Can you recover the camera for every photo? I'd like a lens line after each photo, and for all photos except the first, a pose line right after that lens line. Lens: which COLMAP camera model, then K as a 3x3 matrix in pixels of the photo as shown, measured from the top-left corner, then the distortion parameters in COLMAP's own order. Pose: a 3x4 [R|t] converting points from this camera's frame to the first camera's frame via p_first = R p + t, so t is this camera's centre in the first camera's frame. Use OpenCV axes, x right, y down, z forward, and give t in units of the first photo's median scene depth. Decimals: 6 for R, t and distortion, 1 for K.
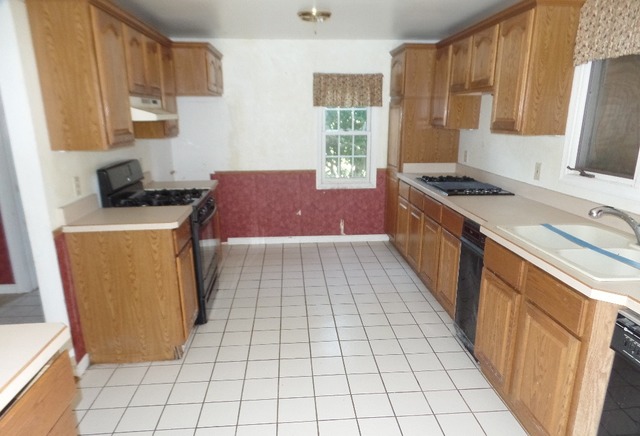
lens RADIAL K [[436.9, 0, 323.1], [0, 436.9, 243.2], [0, 0, 1]] dist [-0.011694, -0.001094]
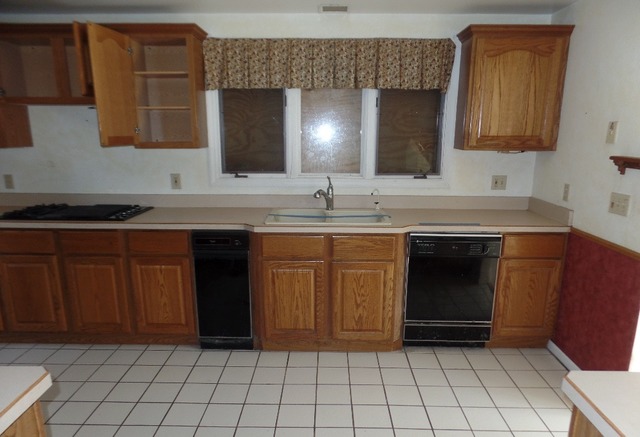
lens RADIAL K [[436.9, 0, 323.1], [0, 436.9, 243.7], [0, 0, 1]] dist [-0.011694, -0.001094]
pose [[0.092973, -0.247957, 0.964299, -0.668200], [0.275694, 0.937038, 0.214366, -0.177438], [-0.956739, 0.245921, 0.155479, 0.605360]]
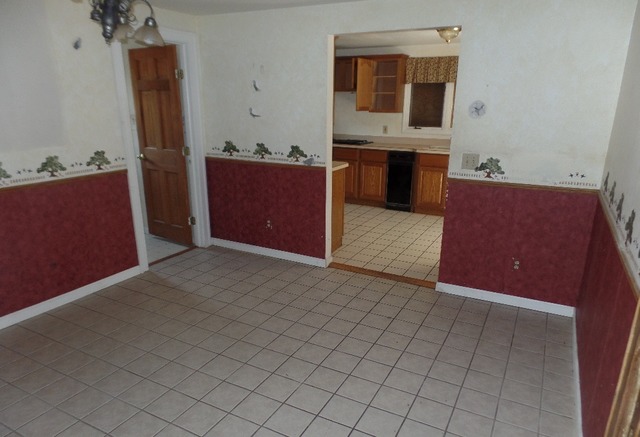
lens RADIAL K [[436.9, 0, 323.1], [0, 436.9, 243.7], [0, 0, 1]] dist [-0.011694, -0.001094]
pose [[0.536697, -0.252959, 0.804964, -1.876566], [0.227609, 0.962042, 0.150566, -0.017009], [-0.812496, 0.102409, 0.573901, 0.058578]]
